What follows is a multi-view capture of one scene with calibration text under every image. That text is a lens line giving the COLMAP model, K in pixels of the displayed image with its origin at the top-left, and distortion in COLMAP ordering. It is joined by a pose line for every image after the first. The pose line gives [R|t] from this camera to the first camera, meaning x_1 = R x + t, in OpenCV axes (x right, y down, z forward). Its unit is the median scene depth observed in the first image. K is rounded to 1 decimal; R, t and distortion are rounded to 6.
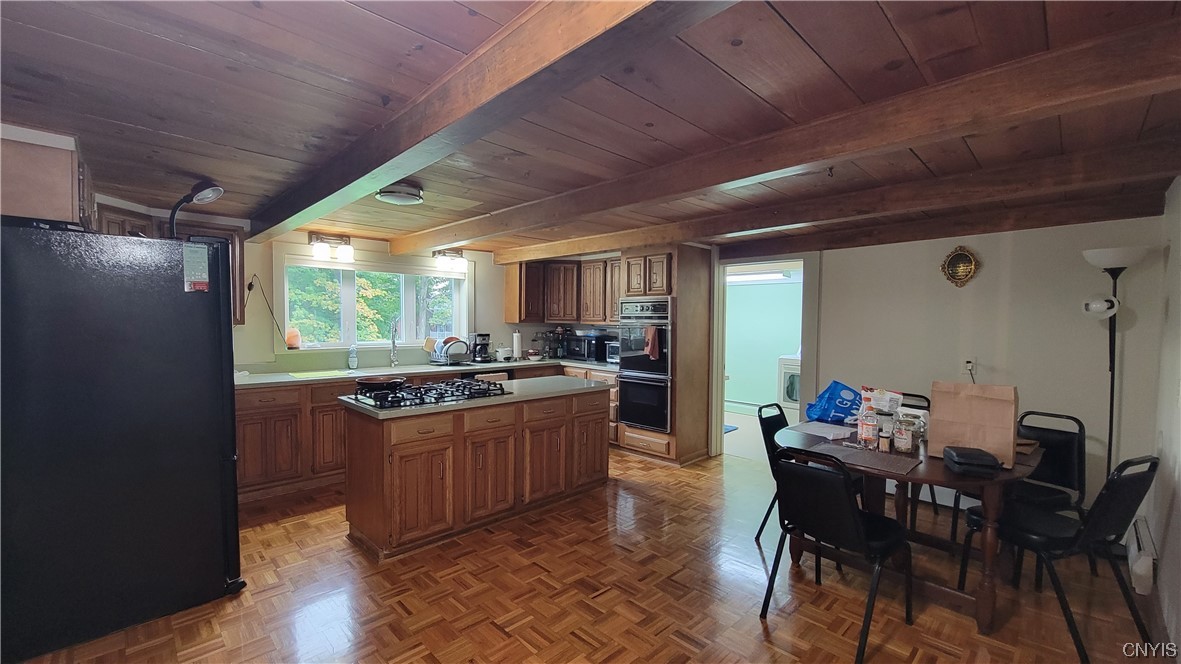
lens RADIAL K [[480.9, 0, 588.1], [0, 480.9, 338.1], [0, 0, 1]] dist [-0.001801, -0.000056]
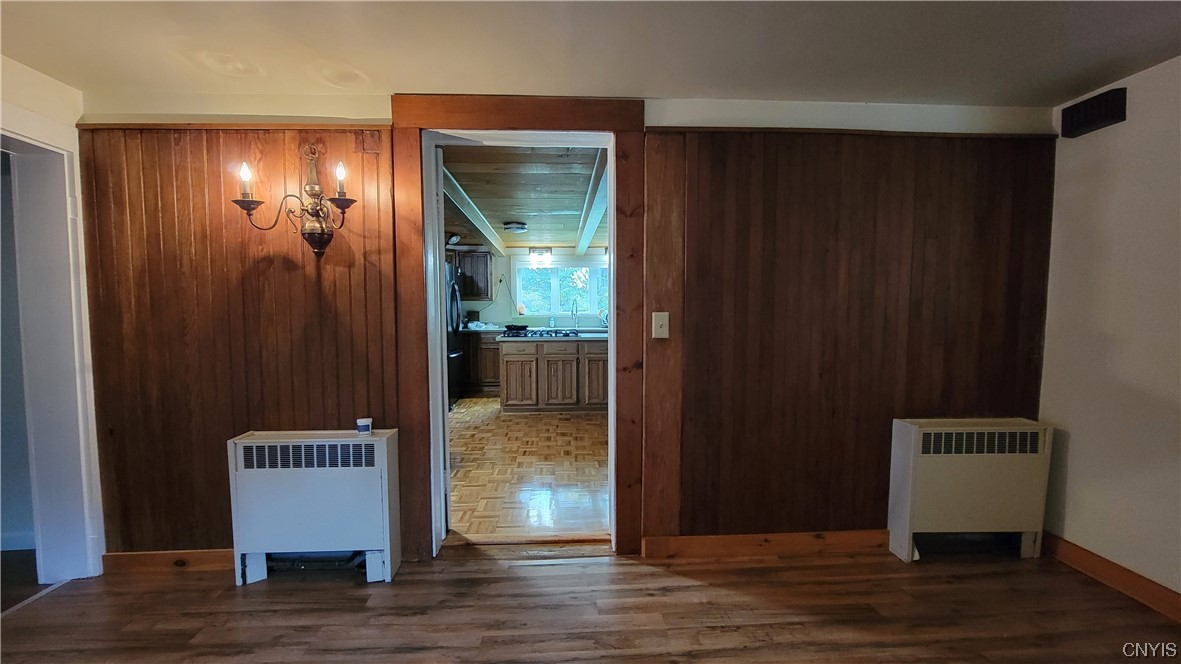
lens RADIAL K [[480.9, 0, 588.9], [0, 480.9, 333.7], [0, 0, 1]] dist [-0.001801, -0.000056]
pose [[0.757479, 0.016676, -0.652647, 0.755574], [-0.010438, 0.999855, 0.013434, 0.067543], [0.652776, -0.003364, 0.757543, -0.186838]]
